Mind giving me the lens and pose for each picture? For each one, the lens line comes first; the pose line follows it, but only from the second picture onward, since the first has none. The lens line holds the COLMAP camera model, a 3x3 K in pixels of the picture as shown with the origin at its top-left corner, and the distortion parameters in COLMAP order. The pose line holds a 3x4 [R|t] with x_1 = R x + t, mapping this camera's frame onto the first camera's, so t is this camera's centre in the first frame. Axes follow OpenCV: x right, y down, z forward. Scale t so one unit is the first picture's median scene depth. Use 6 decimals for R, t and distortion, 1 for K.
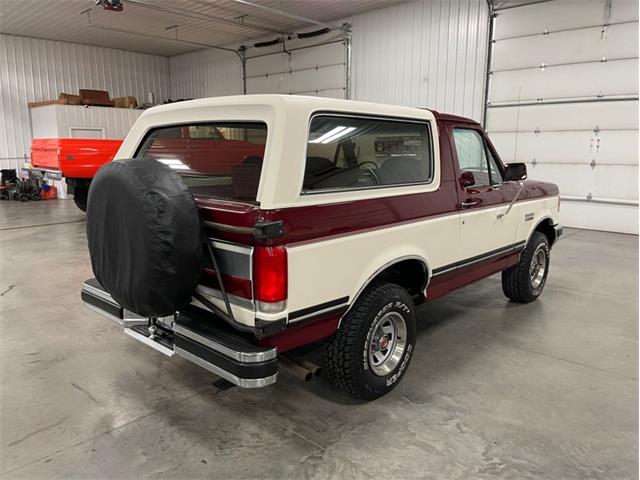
lens RADIAL K [[482.8, 0, 323.5], [0, 482.8, 235.1], [0, 0, 1]] dist [0.058404, -0.086692]
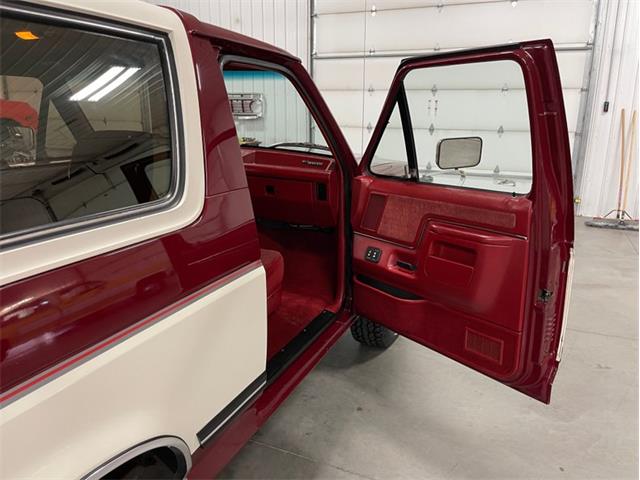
lens RADIAL K [[482.8, 0, 319.5], [0, 482.8, 236.2], [0, 0, 1]] dist [0.058404, -0.086692]
pose [[0.947255, -0.077856, 0.310880, 0.077375], [0.053574, 0.994862, 0.085909, -0.040796], [-0.315971, -0.064723, 0.946559, 0.229040]]
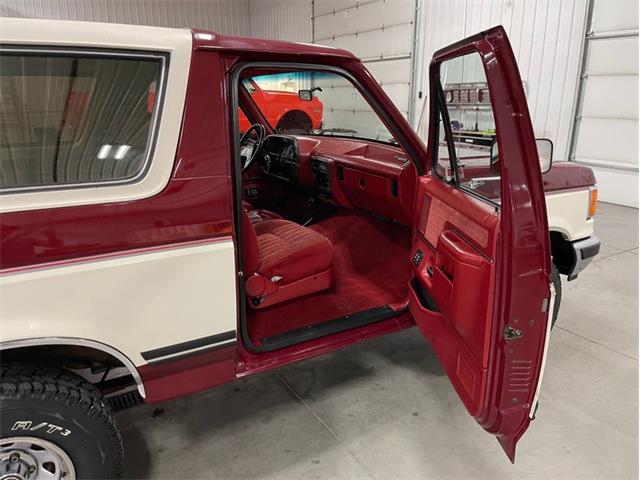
lens RADIAL K [[482.8, 0, 318.4], [0, 482.8, 240.8], [0, 0, 1]] dist [0.058404, -0.086692]
pose [[0.956301, 0.074767, -0.282661, 0.201224], [-0.043696, 0.992441, 0.114681, -0.042179], [0.289099, -0.097318, 0.952340, 0.212968]]
